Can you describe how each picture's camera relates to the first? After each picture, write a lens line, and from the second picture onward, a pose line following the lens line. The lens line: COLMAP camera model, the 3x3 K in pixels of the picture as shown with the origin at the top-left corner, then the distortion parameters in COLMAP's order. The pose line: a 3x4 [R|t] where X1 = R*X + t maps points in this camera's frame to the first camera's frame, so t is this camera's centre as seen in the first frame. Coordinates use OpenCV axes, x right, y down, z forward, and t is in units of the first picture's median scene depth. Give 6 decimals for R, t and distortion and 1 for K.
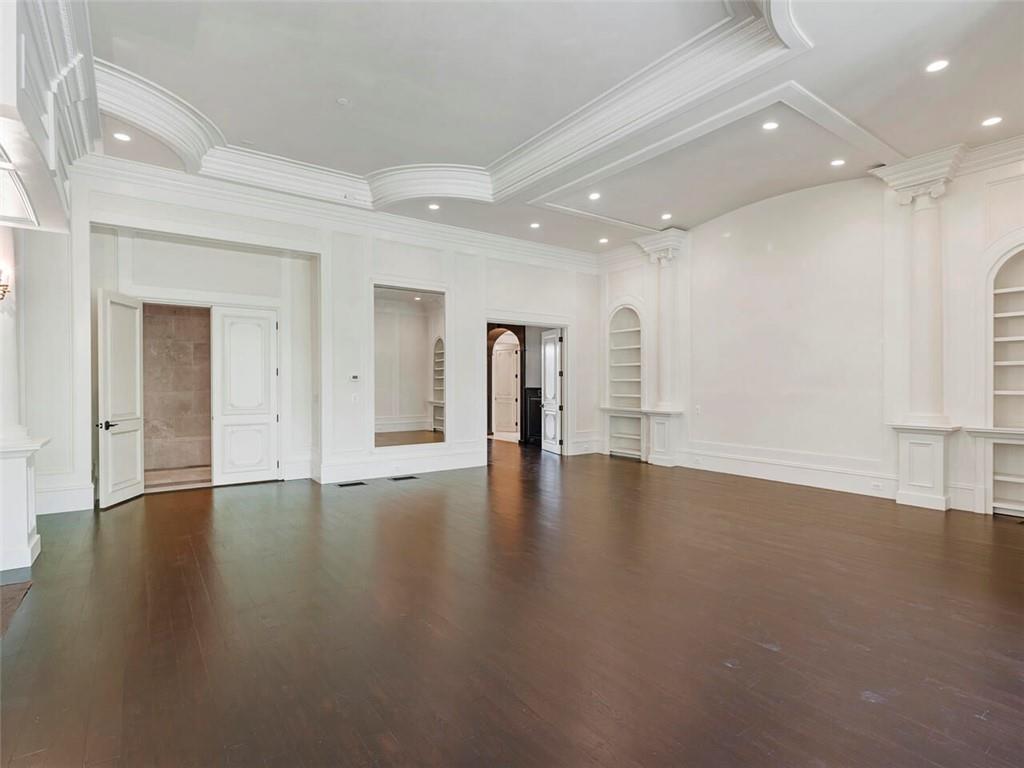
lens RADIAL K [[519.7, 0, 515.5], [0, 519.7, 380.7], [0, 0, 1]] dist [-0.002799, 0.000292]
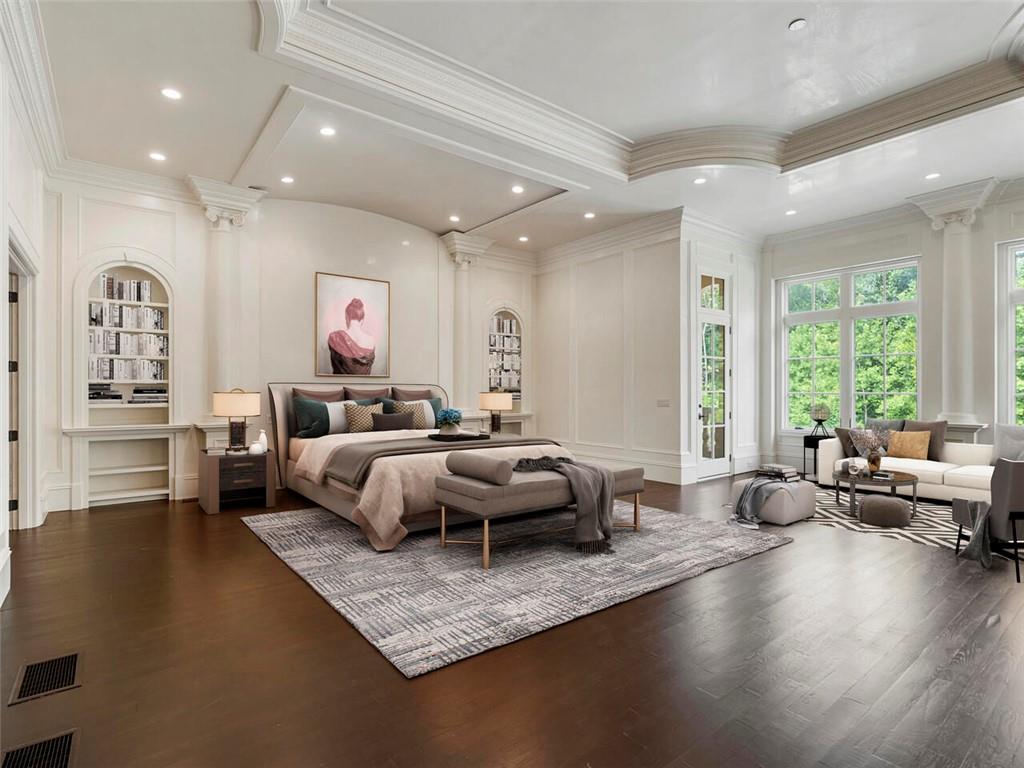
lens RADIAL K [[519.7, 0, 512.8], [0, 519.7, 389.1], [0, 0, 1]] dist [-0.002799, 0.000292]
pose [[-0.033397, 0.005422, 0.999427, -0.431956], [-0.000163, 0.999985, -0.005431, 0.011520], [-0.999442, -0.000344, -0.033396, 0.555347]]
